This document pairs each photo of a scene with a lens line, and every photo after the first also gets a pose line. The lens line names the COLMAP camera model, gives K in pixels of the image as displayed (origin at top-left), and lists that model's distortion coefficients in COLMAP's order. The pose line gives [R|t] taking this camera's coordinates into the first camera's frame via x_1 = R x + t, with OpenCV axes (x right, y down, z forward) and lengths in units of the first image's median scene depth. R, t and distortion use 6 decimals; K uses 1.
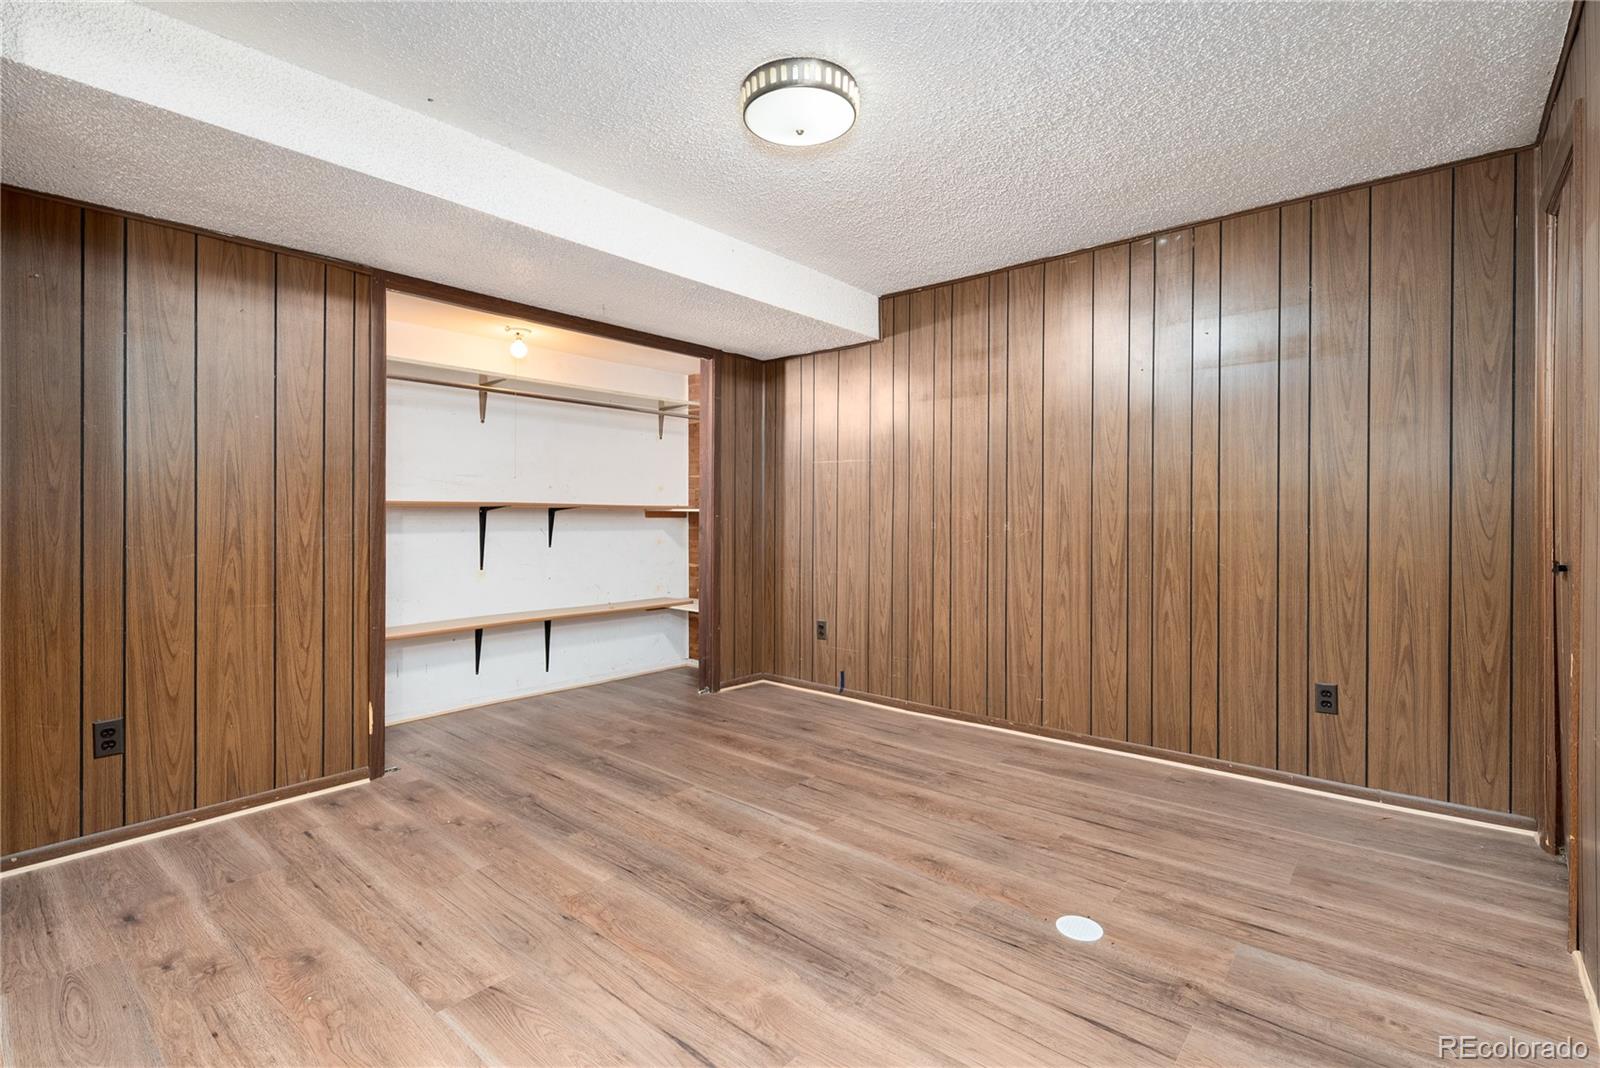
lens RADIAL K [[720.8, 0, 800.3], [0, 720.8, 510.1], [0, 0, 1]] dist [0.002528, 0.000156]
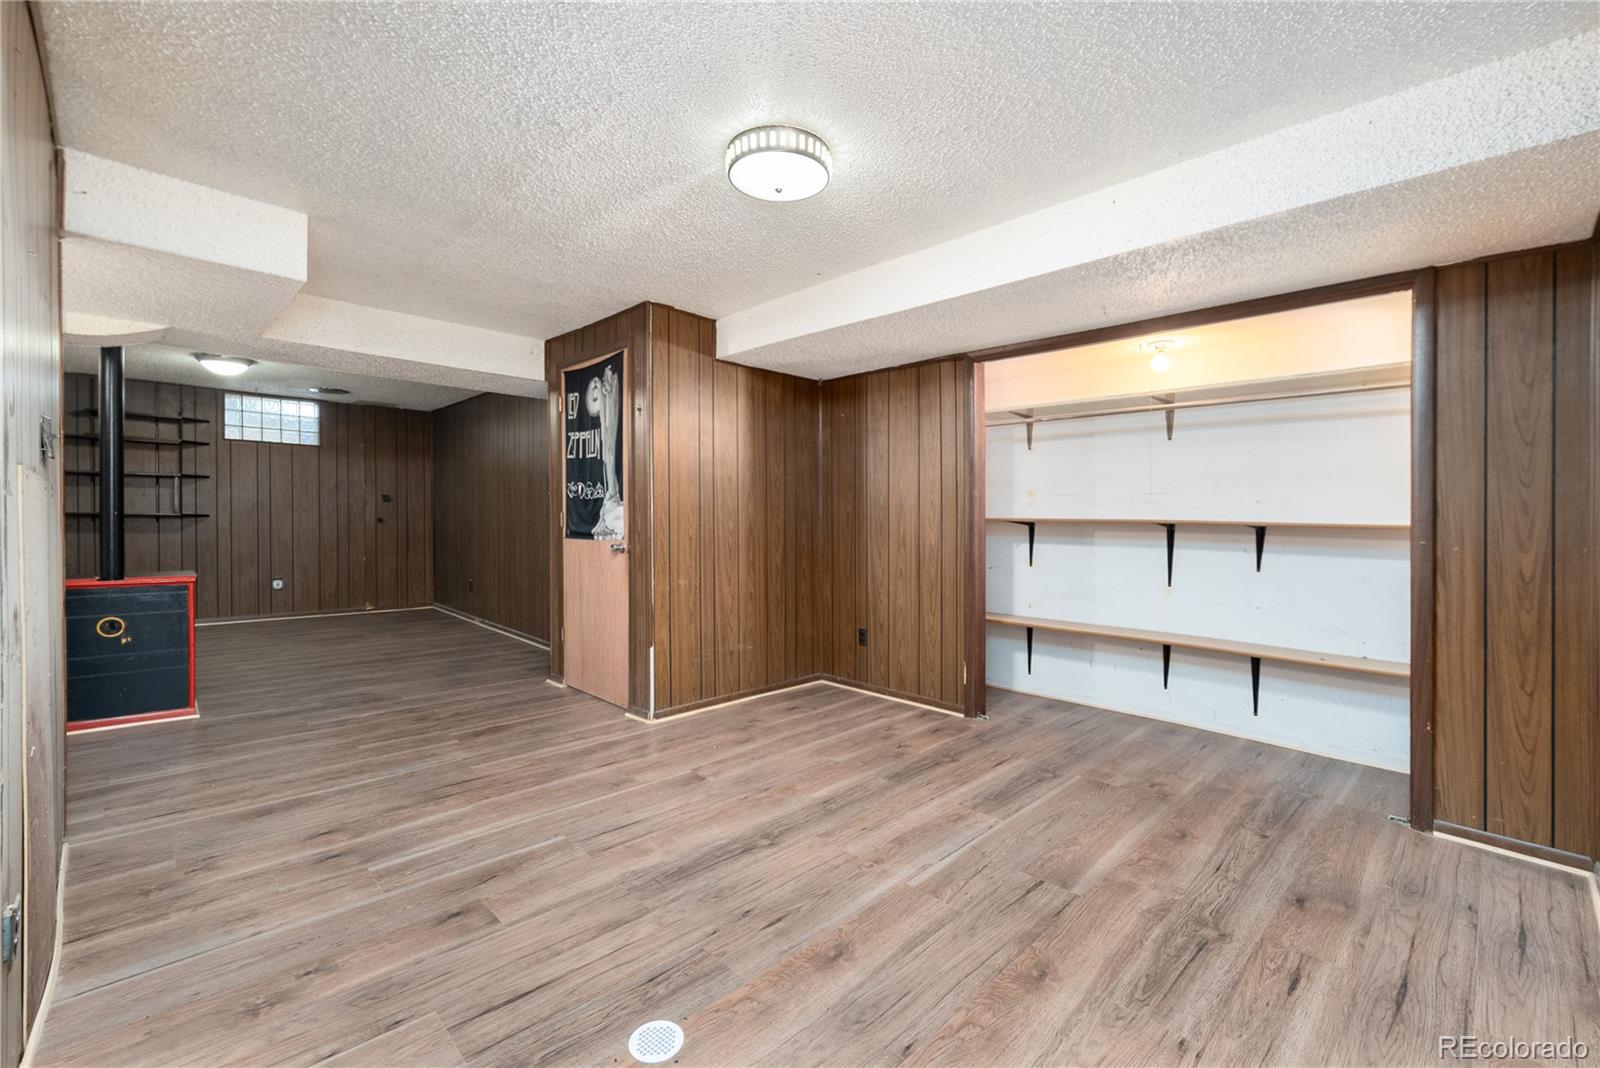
lens RADIAL K [[677.4, 0, 821.1], [0, 677.4, 525.7], [0, 0, 1]] dist [0.001448, 0.000008]
pose [[-0.065582, 0.011252, -0.997784, 0.848604], [-0.010863, 0.999869, 0.011990, -0.013589], [0.997788, 0.011625, -0.065451, 0.917880]]
